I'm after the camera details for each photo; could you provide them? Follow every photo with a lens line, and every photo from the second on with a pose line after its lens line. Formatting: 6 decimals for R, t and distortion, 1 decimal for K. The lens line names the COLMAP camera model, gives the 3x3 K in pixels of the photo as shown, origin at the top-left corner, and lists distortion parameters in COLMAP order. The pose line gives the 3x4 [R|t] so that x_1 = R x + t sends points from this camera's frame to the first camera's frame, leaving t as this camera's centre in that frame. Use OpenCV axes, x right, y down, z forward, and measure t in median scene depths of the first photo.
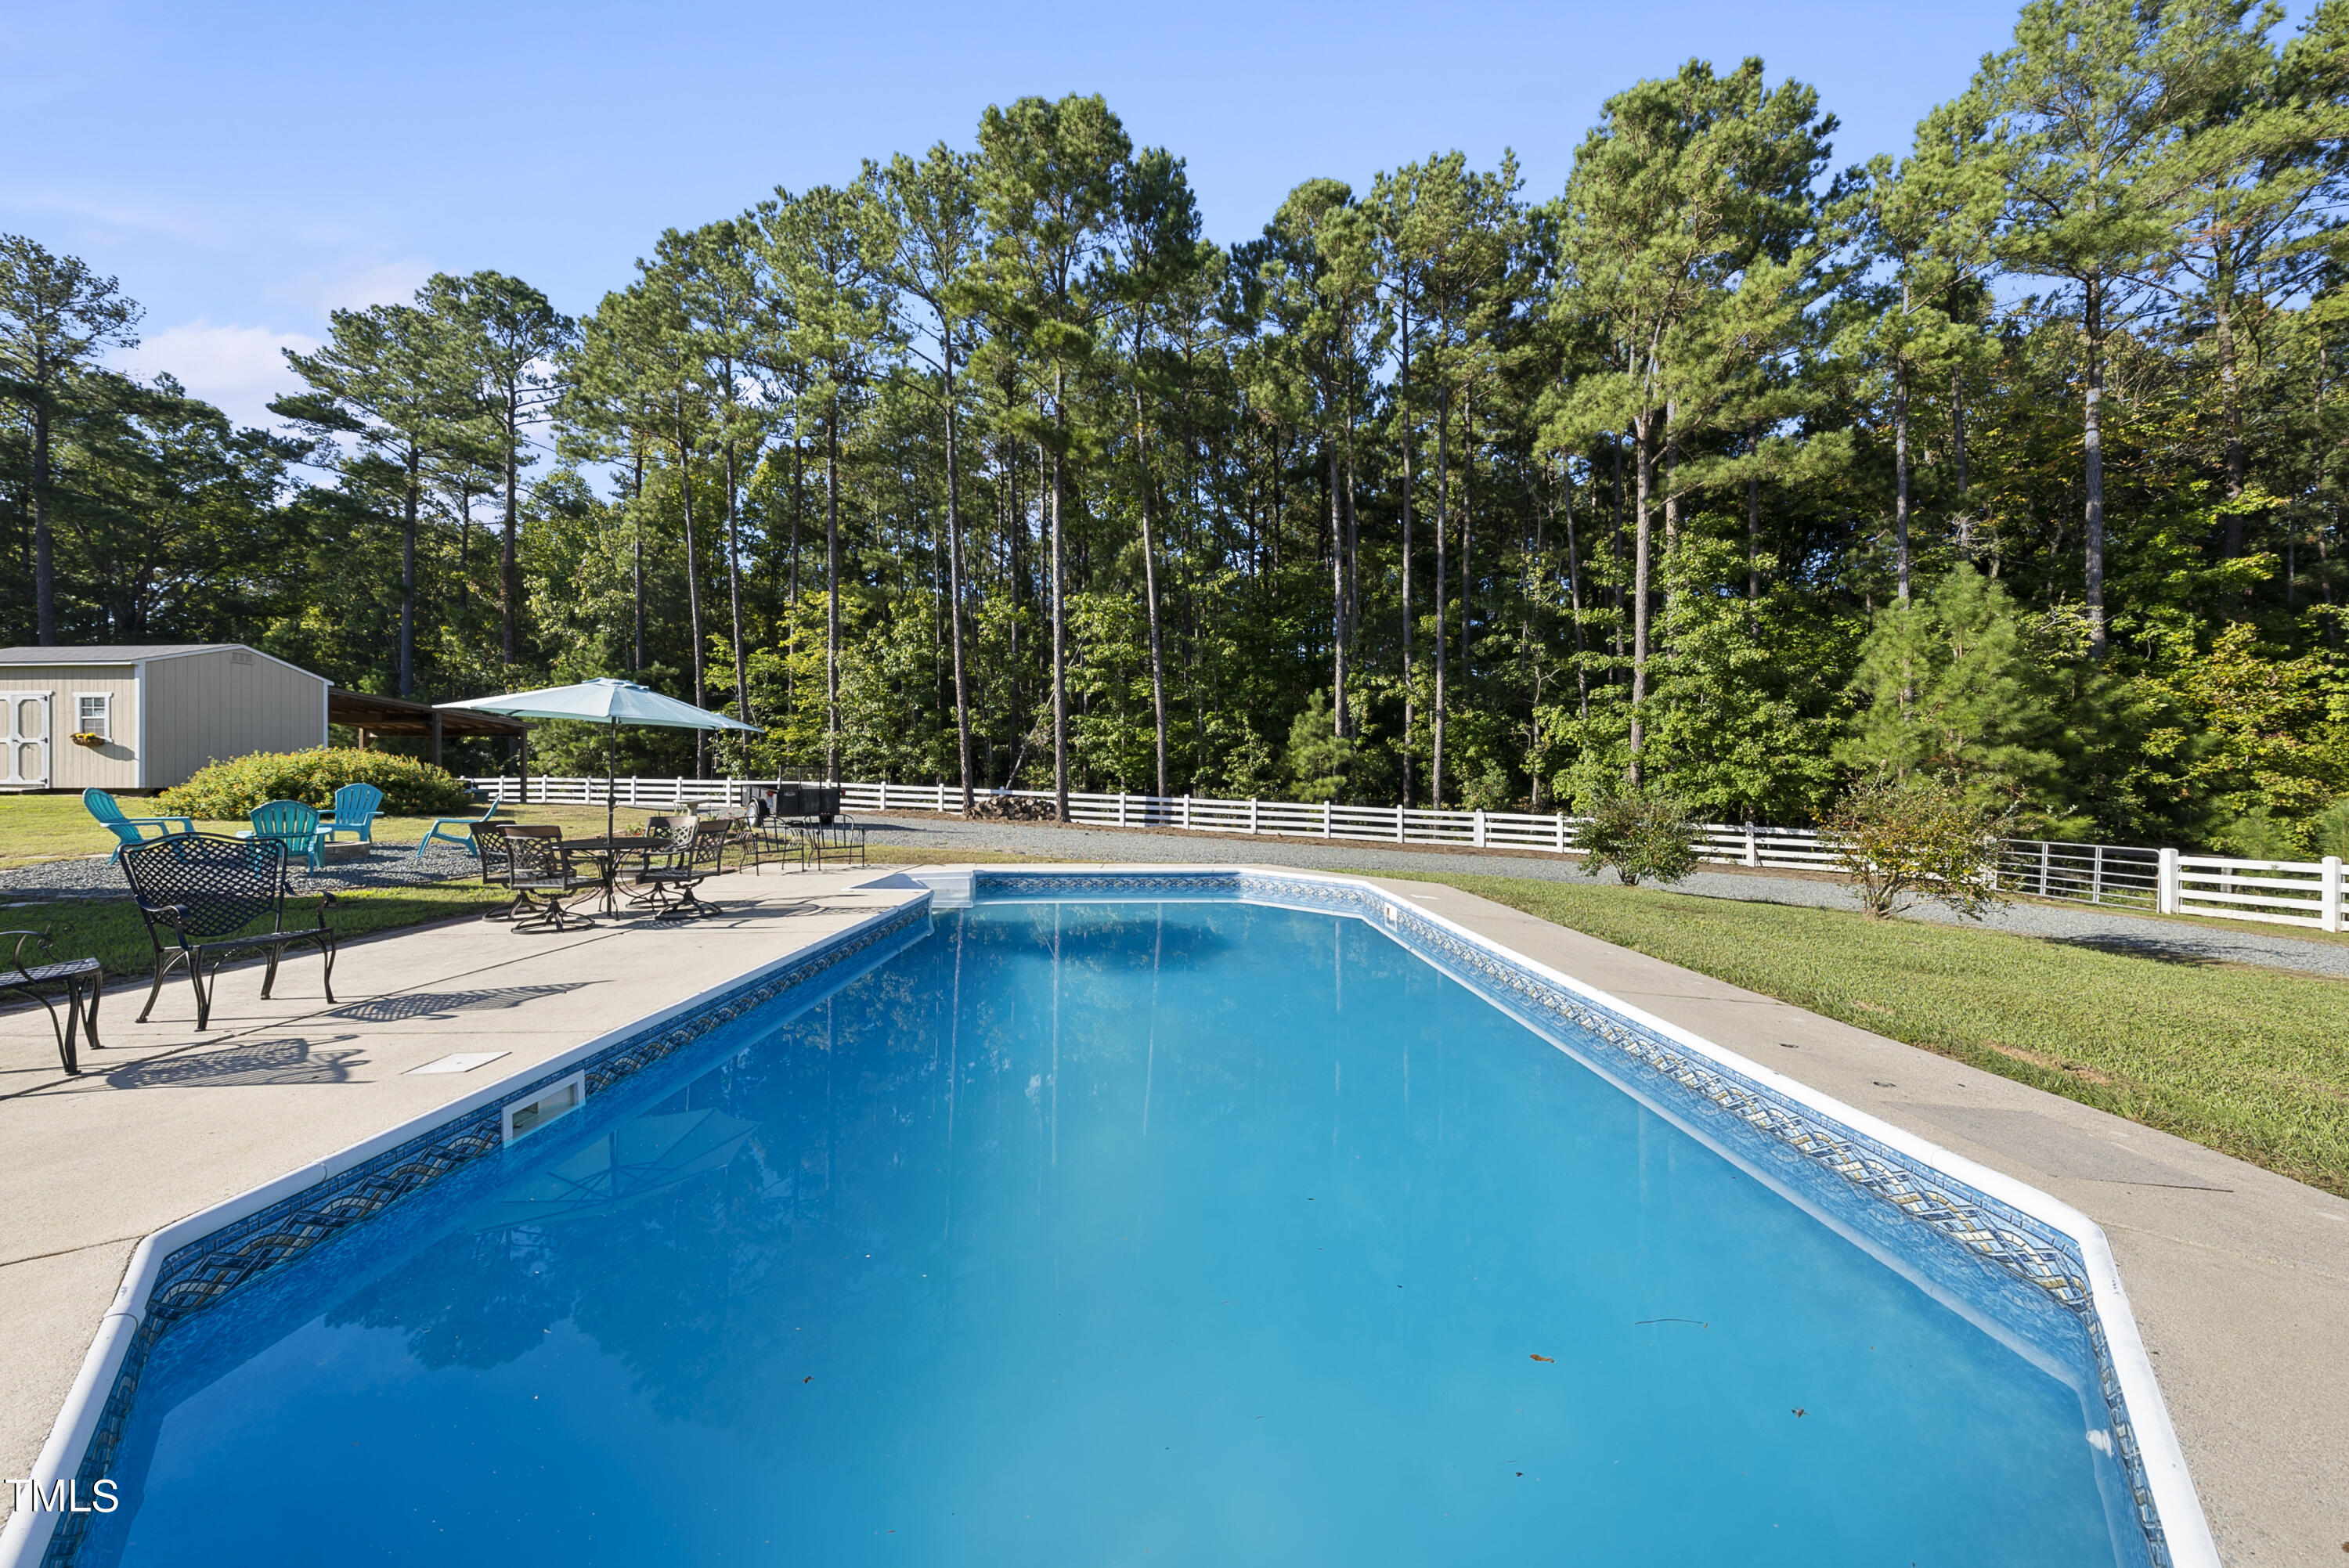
lens RADIAL K [[783.7, 0, 1187.5], [0, 783.7, 781.3], [0, 0, 1]] dist [-0.002577, -0.000119]
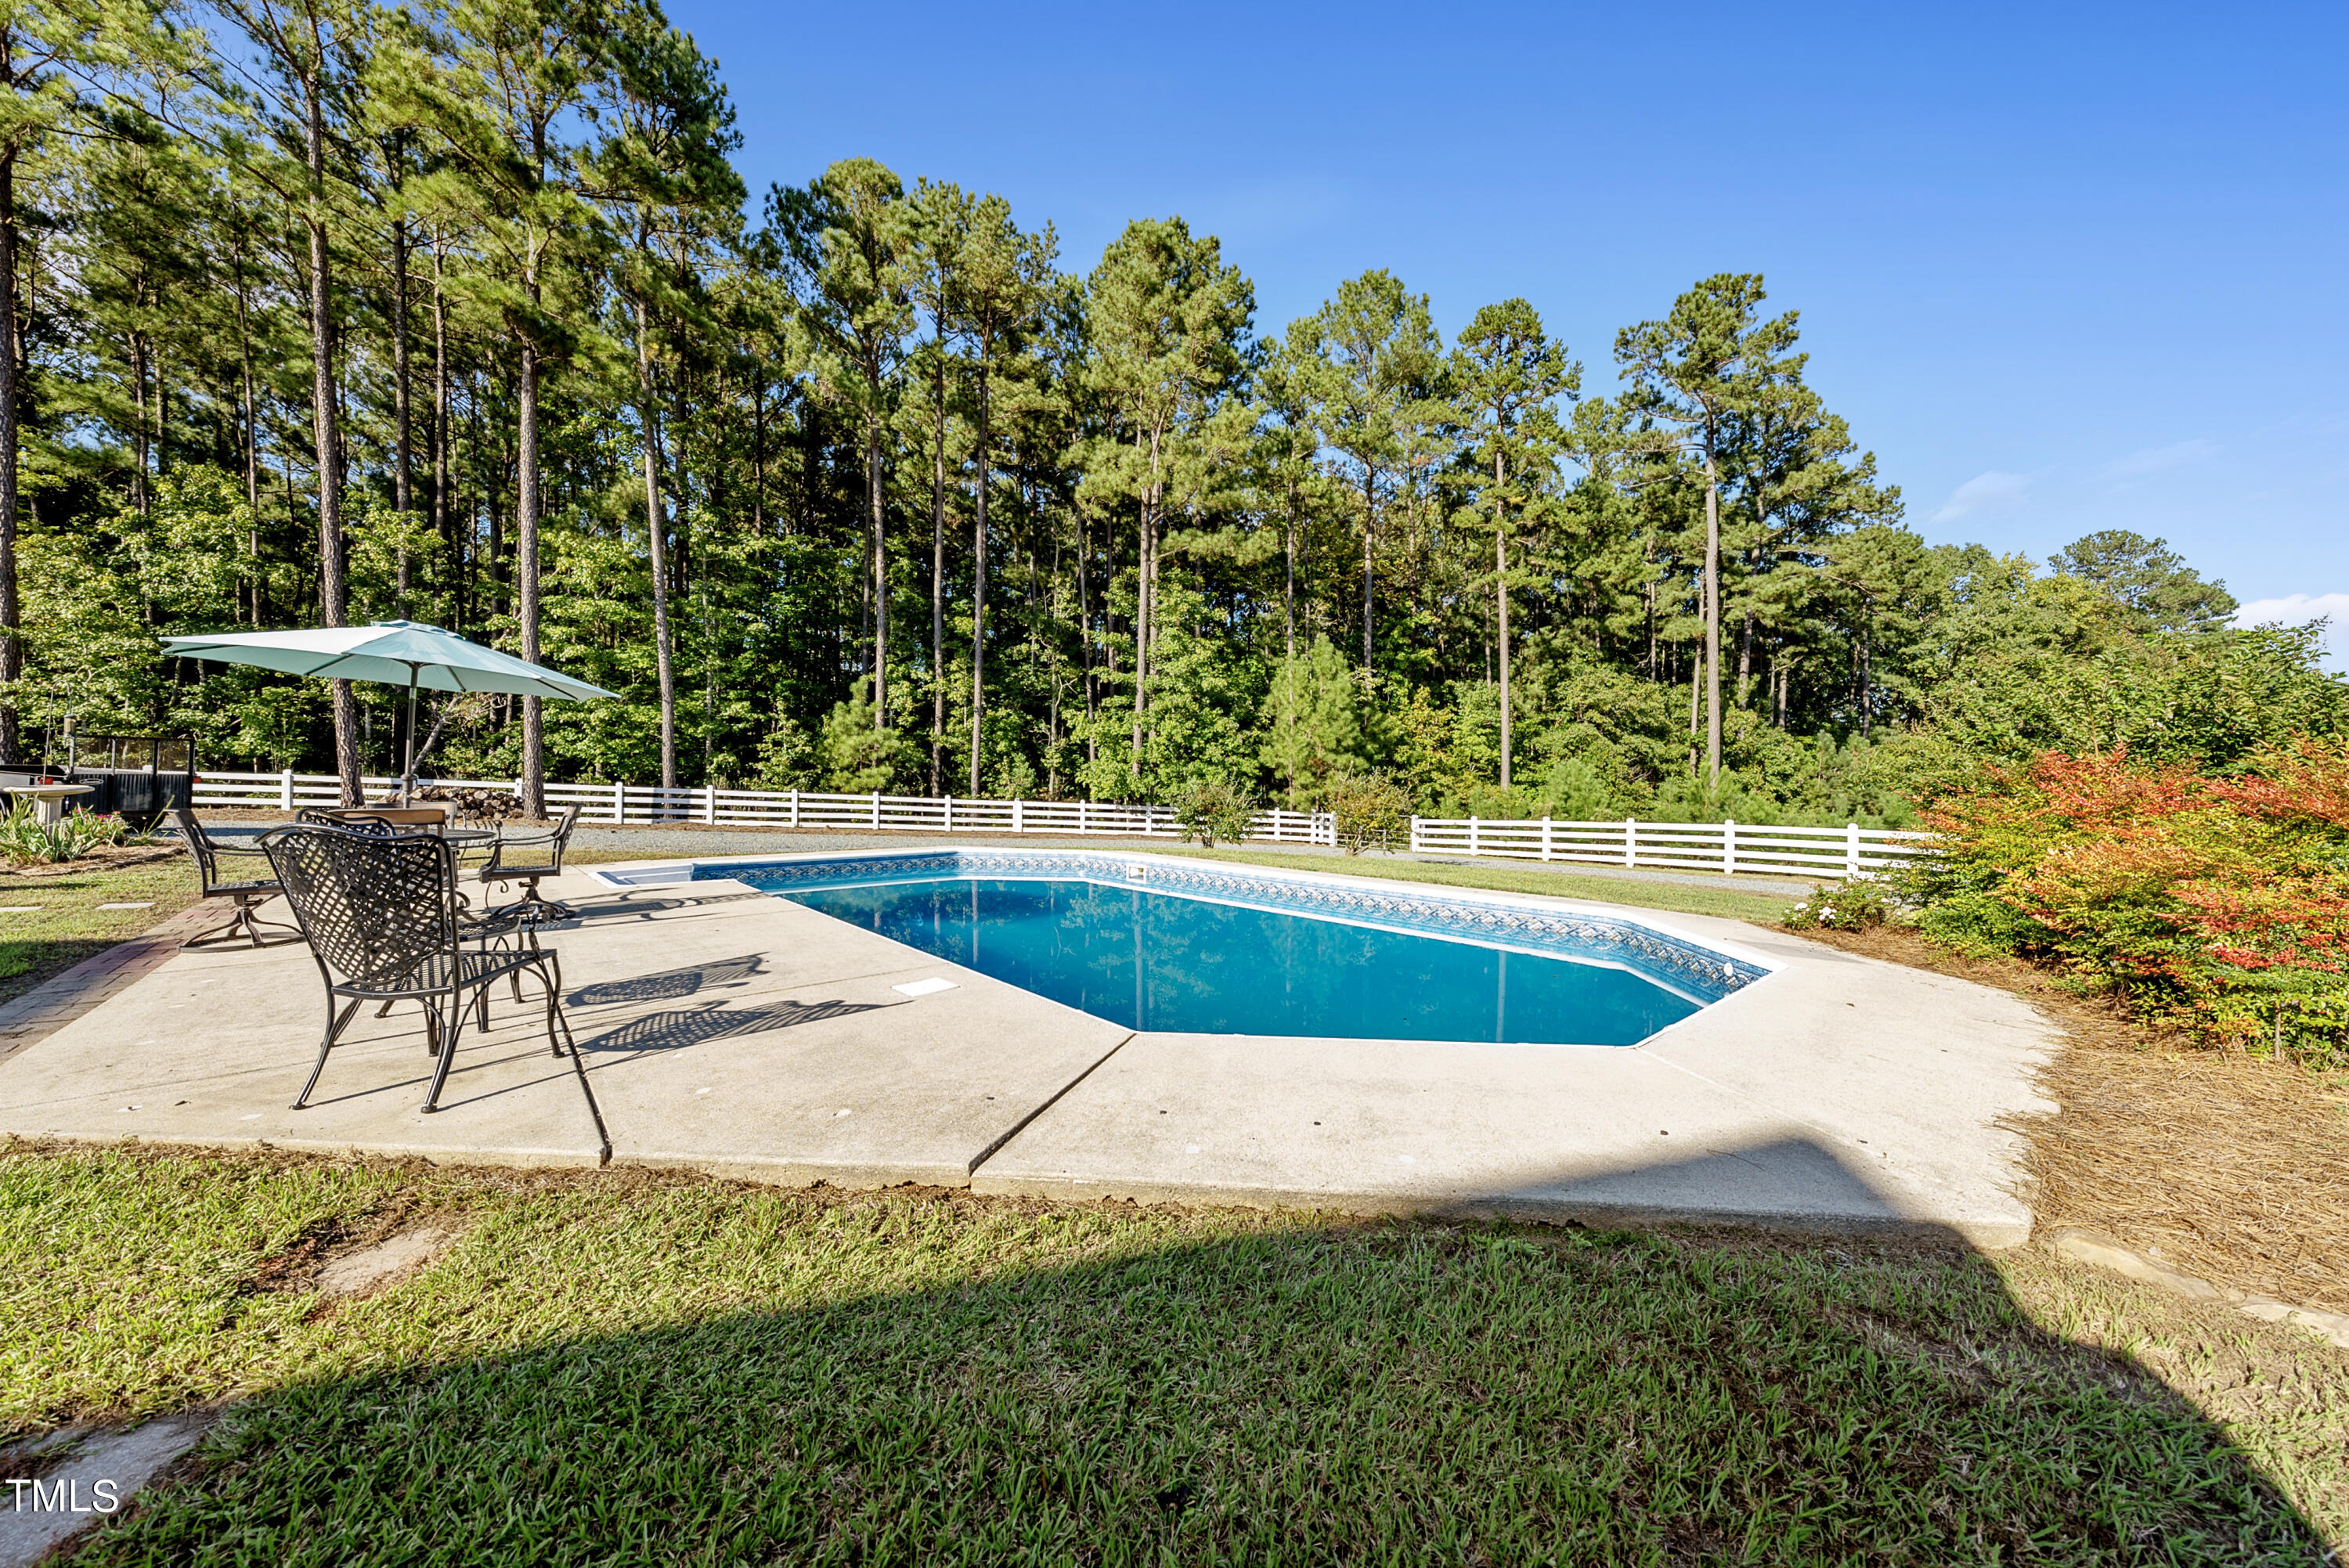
lens RADIAL K [[811.3, 0, 1167.7], [0, 811.3, 784.0], [0, 0, 1]] dist [-0.005175, -0.000142]
pose [[0.771273, 0.001841, 0.636502, -0.214750], [-0.009002, 0.999927, 0.008016, 0.004275], [-0.636441, -0.011912, 0.771233, -0.032557]]
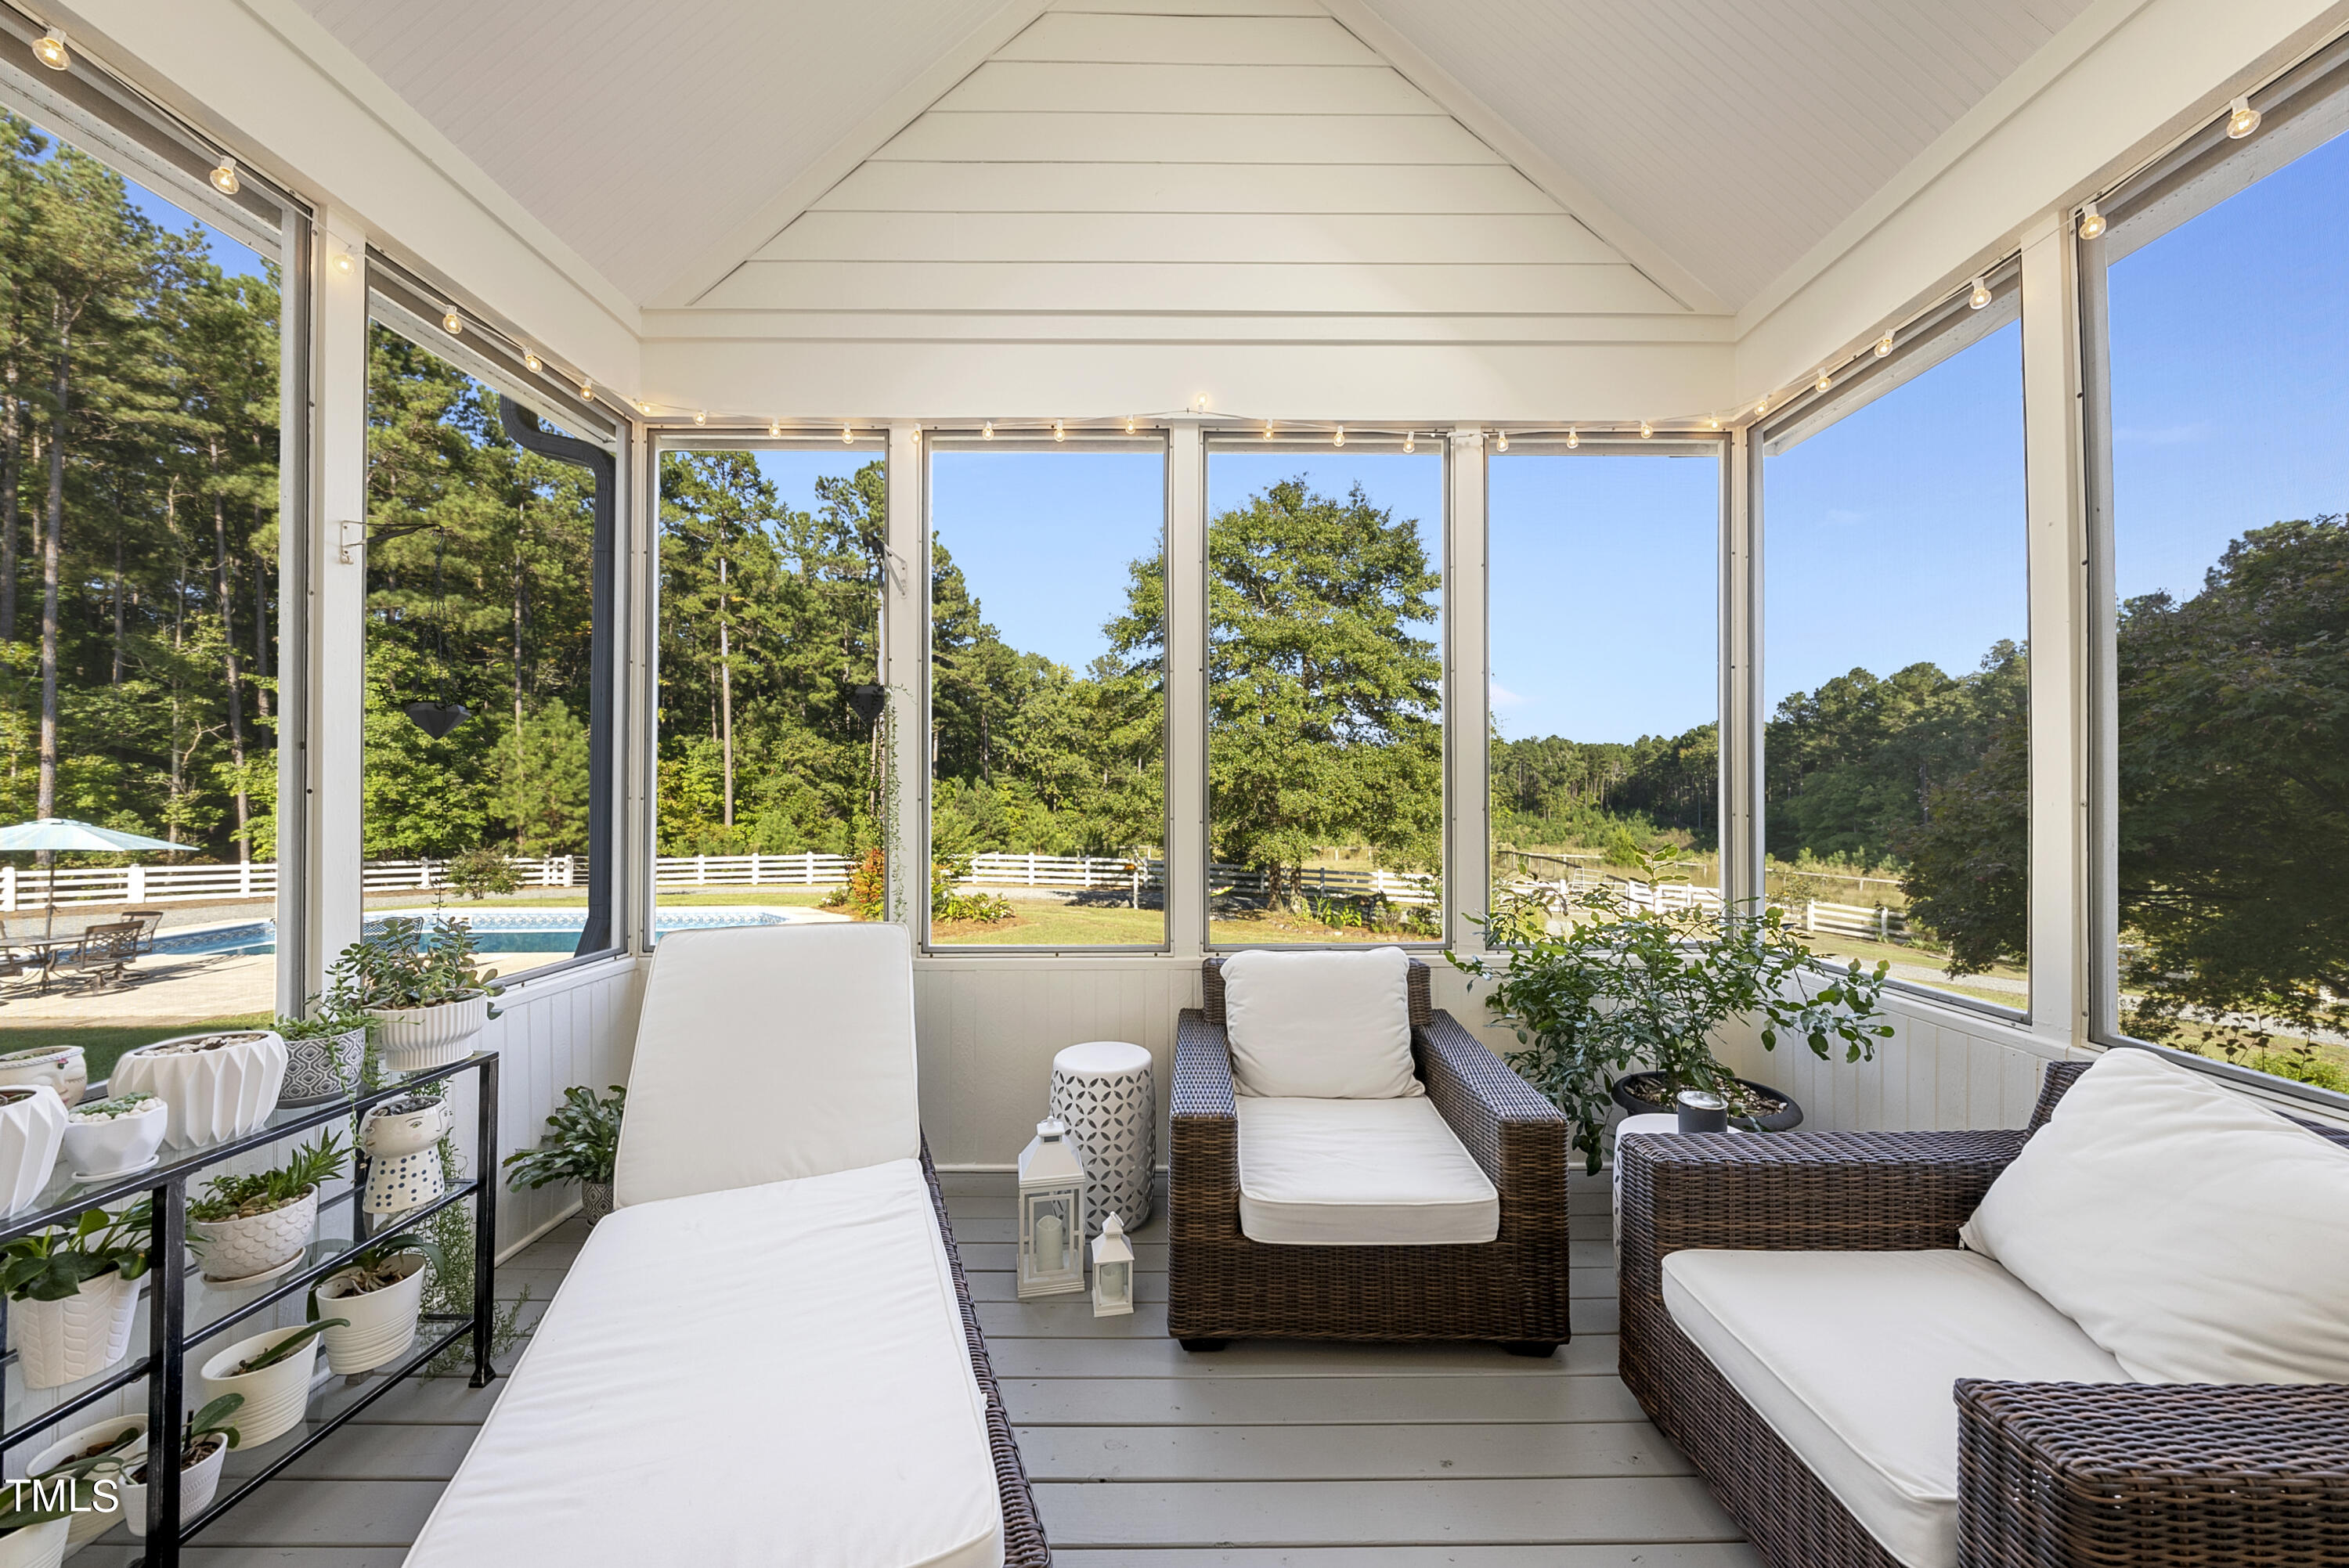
lens RADIAL K [[841.6, 0, 1174.5], [0, 841.6, 784.0], [0, 0, 1]] dist [-0.000412, 0.000168]
pose [[0.008542, 0.012749, 0.999882, -0.714083], [-0.003808, 0.999912, -0.012717, -0.059678], [-0.999956, -0.003699, 0.008590, -0.320271]]
